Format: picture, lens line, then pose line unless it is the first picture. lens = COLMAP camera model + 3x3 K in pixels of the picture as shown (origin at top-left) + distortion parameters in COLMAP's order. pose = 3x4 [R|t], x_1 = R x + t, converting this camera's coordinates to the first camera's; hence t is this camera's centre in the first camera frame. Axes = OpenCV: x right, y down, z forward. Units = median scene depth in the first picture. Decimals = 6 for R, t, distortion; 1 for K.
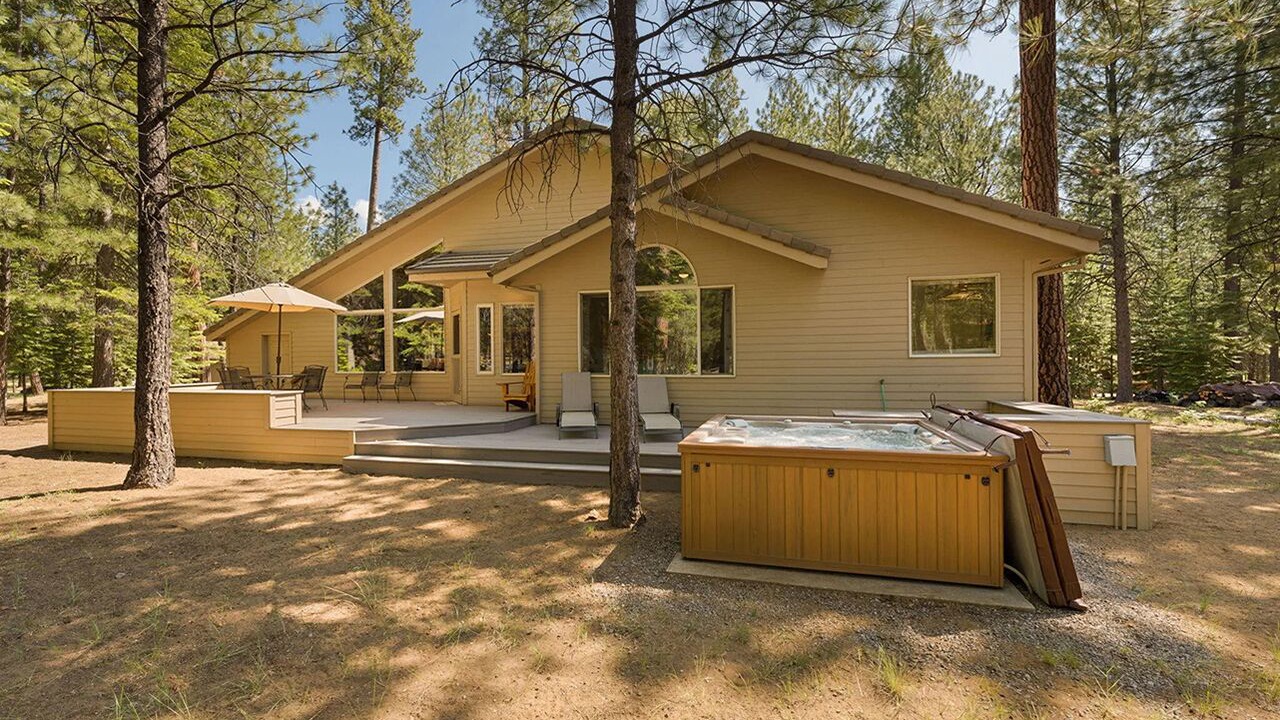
lens RADIAL K [[533.6, 0, 630.8], [0, 533.6, 360.4], [0, 0, 1]] dist [0.012078, 0.000138]
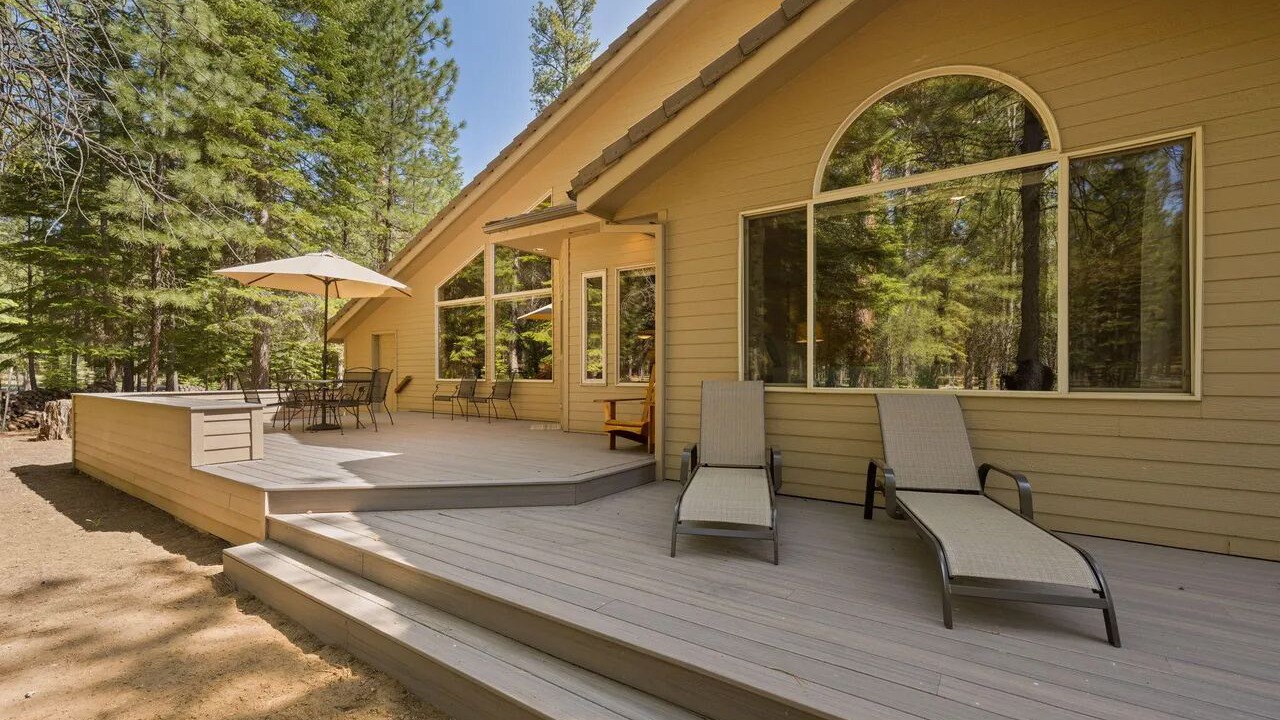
lens RADIAL K [[533.6, 0, 630.8], [0, 533.6, 360.4], [0, 0, 1]] dist [0.012078, 0.000138]
pose [[0.943624, 0.001096, -0.331018, -0.029669], [-0.010868, 0.999558, -0.027672, 0.017559], [0.330841, 0.029709, 0.943219, 0.489755]]
